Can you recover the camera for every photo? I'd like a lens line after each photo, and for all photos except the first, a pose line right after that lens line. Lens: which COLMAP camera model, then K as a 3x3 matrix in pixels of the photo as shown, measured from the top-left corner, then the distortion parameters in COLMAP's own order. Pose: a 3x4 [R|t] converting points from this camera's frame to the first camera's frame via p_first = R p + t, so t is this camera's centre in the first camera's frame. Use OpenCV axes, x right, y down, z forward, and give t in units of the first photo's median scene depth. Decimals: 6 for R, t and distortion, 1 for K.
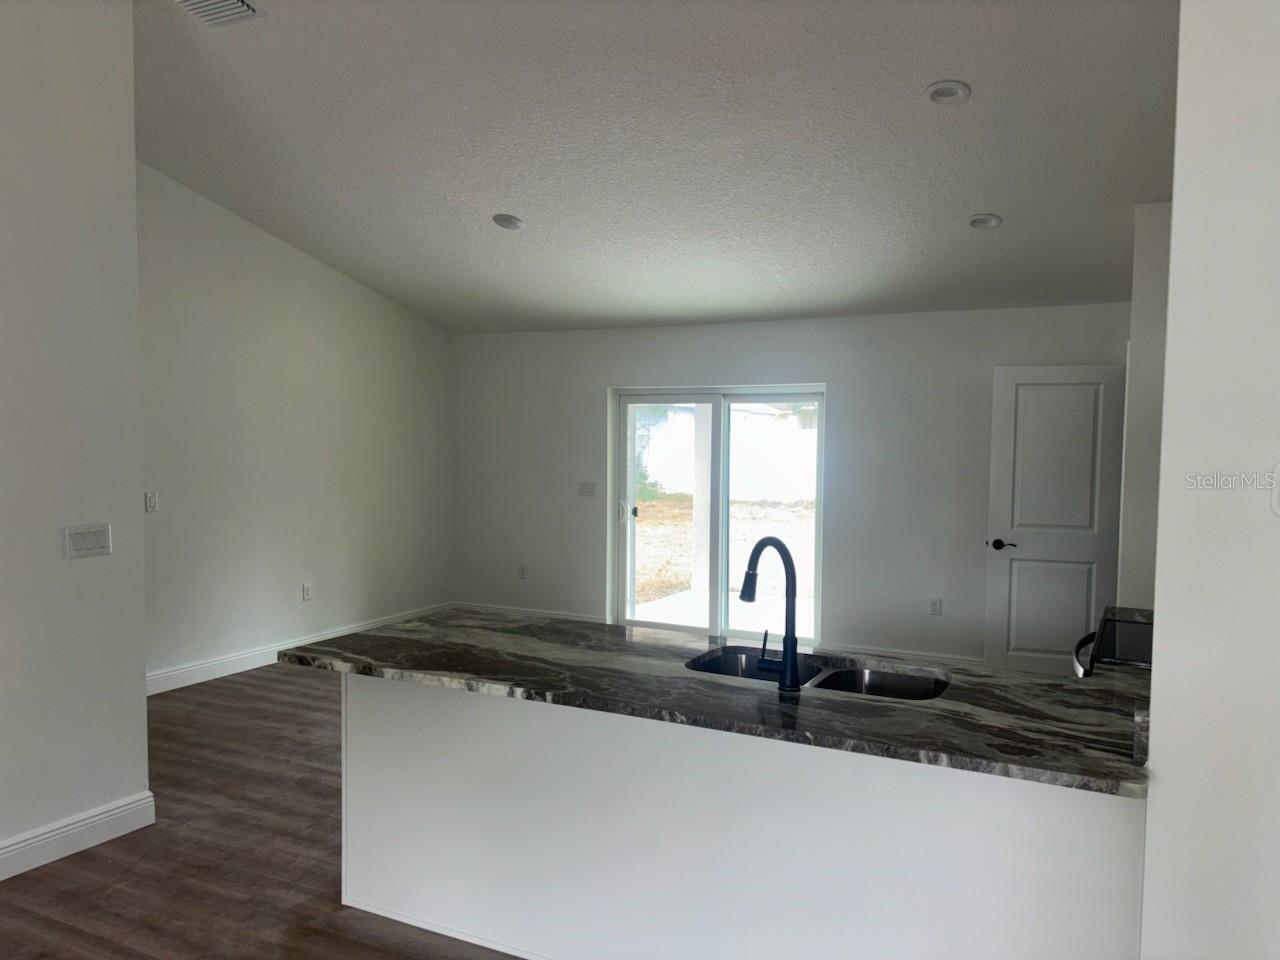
lens RADIAL K [[963.2, 0, 640.6], [0, 963.2, 483.6], [0, 0, 1]] dist [0.046553, -0.019460]
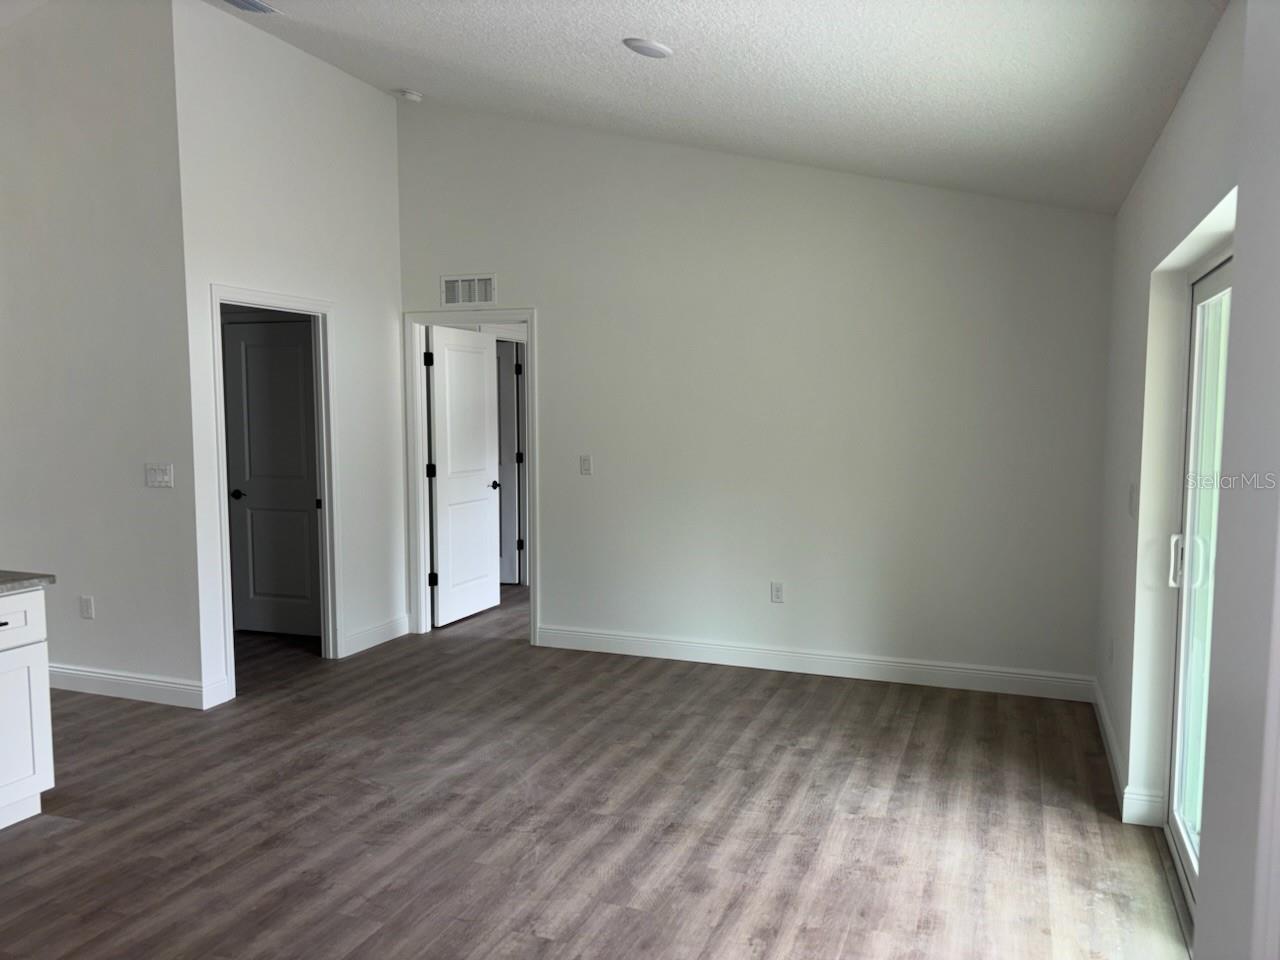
lens RADIAL K [[963.2, 0, 640.9], [0, 963.2, 482.4], [0, 0, 1]] dist [0.046553, -0.019460]
pose [[0.092079, 0.069479, -0.993325, 0.513710], [-0.044444, 0.996855, 0.065606, -0.031470], [0.994759, 0.038107, 0.094877, 0.961512]]
